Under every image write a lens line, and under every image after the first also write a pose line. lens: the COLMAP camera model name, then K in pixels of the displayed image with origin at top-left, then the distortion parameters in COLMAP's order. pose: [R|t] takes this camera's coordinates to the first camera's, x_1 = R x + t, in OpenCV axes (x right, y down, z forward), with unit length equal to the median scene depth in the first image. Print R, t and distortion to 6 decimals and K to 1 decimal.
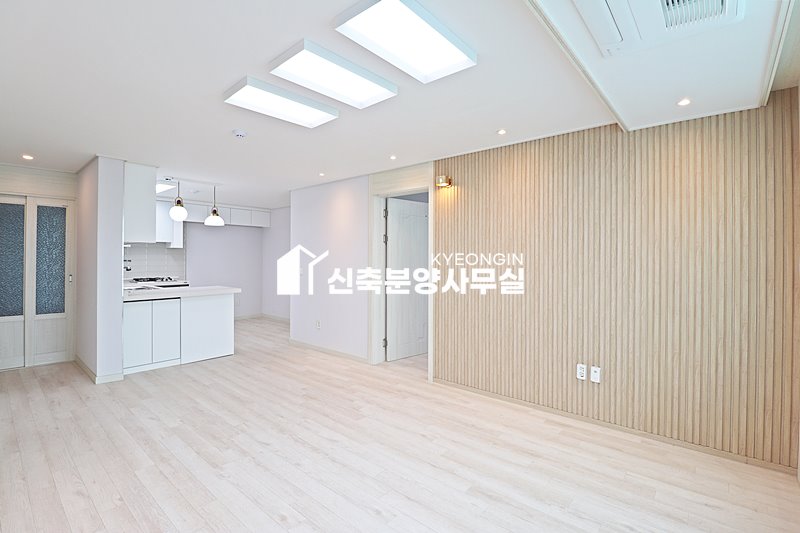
lens RADIAL K [[370.2, 0, 403.0], [0, 370.2, 259.2], [0, 0, 1]] dist [-0.007011, -0.010268]
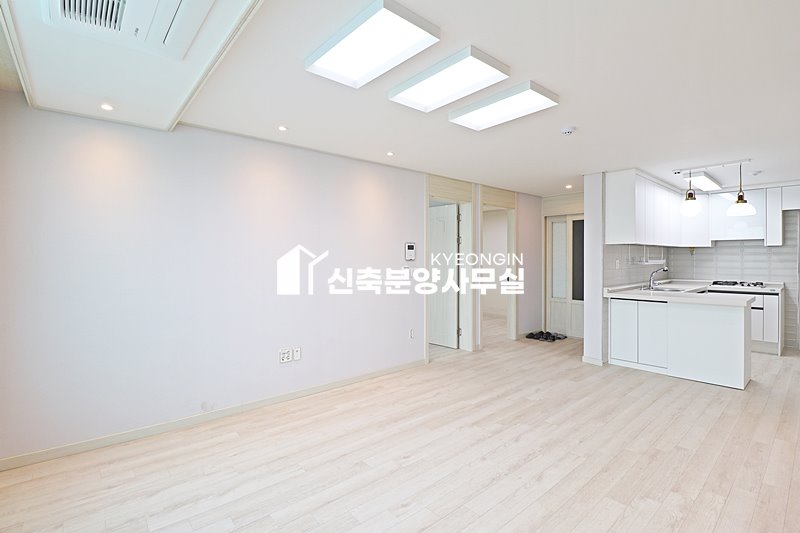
lens RADIAL K [[370.2, 0, 396.3], [0, 370.2, 261.2], [0, 0, 1]] dist [-0.007011, -0.010268]
pose [[-0.157981, 0.005328, -0.987428, 0.513570], [-0.002193, 0.999981, 0.005747, -0.000450], [0.987440, 0.003073, -0.157966, 0.616043]]
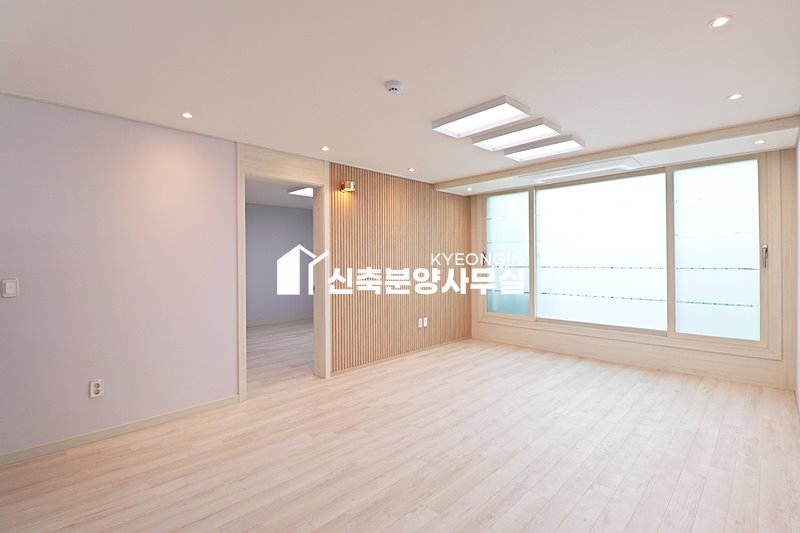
lens RADIAL K [[370.2, 0, 399.2], [0, 370.2, 260.8], [0, 0, 1]] dist [-0.007011, -0.010268]
pose [[0.075624, -0.009812, 0.997088, -1.034753], [0.011794, 0.999890, 0.008945, 0.002055], [-0.997067, 0.011084, 0.075731, 0.815559]]
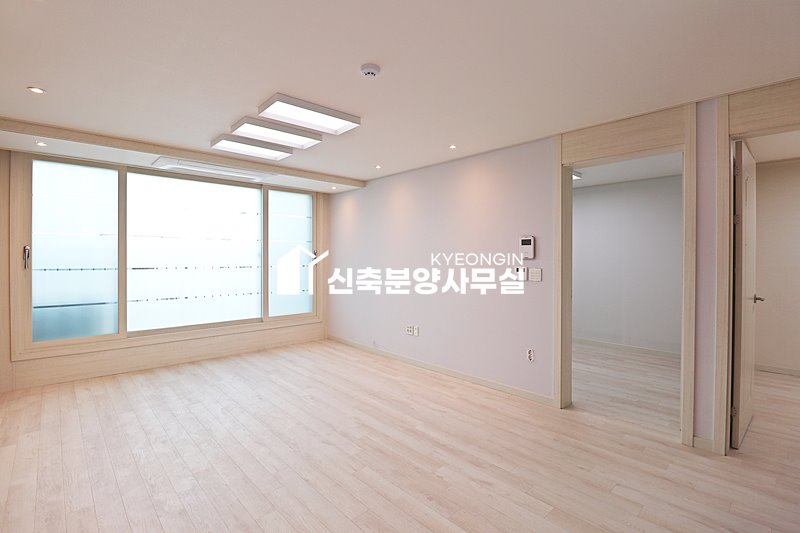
lens RADIAL K [[370.2, 0, 403.3], [0, 370.2, 261.3], [0, 0, 1]] dist [-0.007011, -0.010268]
pose [[-0.994743, -0.009774, 0.101937, -0.502233], [-0.008435, 0.999873, 0.013558, -0.000521], [-0.102057, 0.012627, -0.994698, 1.455084]]
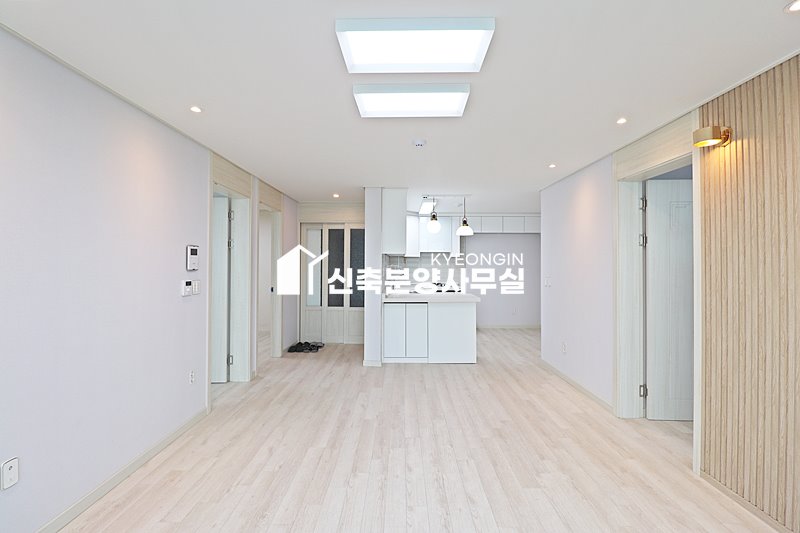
lens RADIAL K [[370.2, 0, 399.4], [0, 370.2, 260.0], [0, 0, 1]] dist [-0.007011, -0.010268]
pose [[0.646678, -0.009632, -0.762703, 0.242554], [-0.002141, 0.999893, -0.014442, -0.009128], [0.762760, 0.010972, 0.646588, 0.277202]]
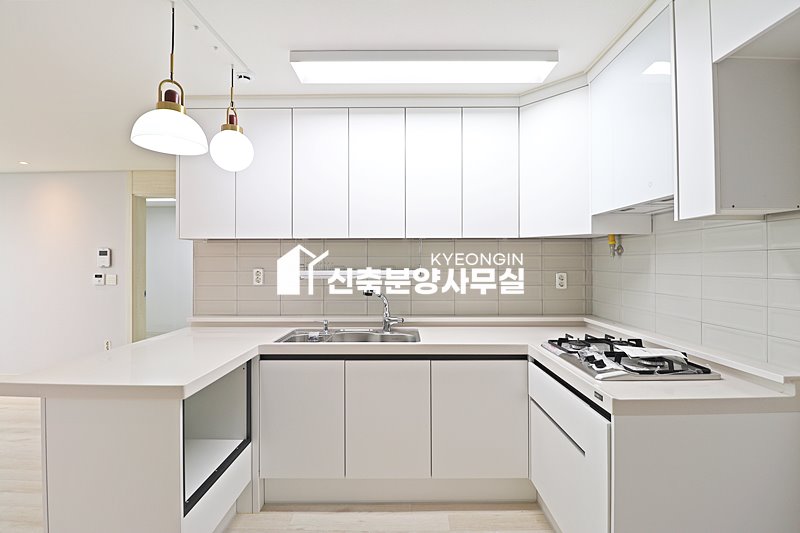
lens RADIAL K [[370.2, 0, 401.2], [0, 370.2, 262.2], [0, 0, 1]] dist [-0.007011, -0.010268]
pose [[-0.763449, -0.007764, -0.645821, -0.692067], [-0.005922, 0.999970, -0.005022, -0.011067], [0.645840, -0.000010, -0.763472, 1.957525]]
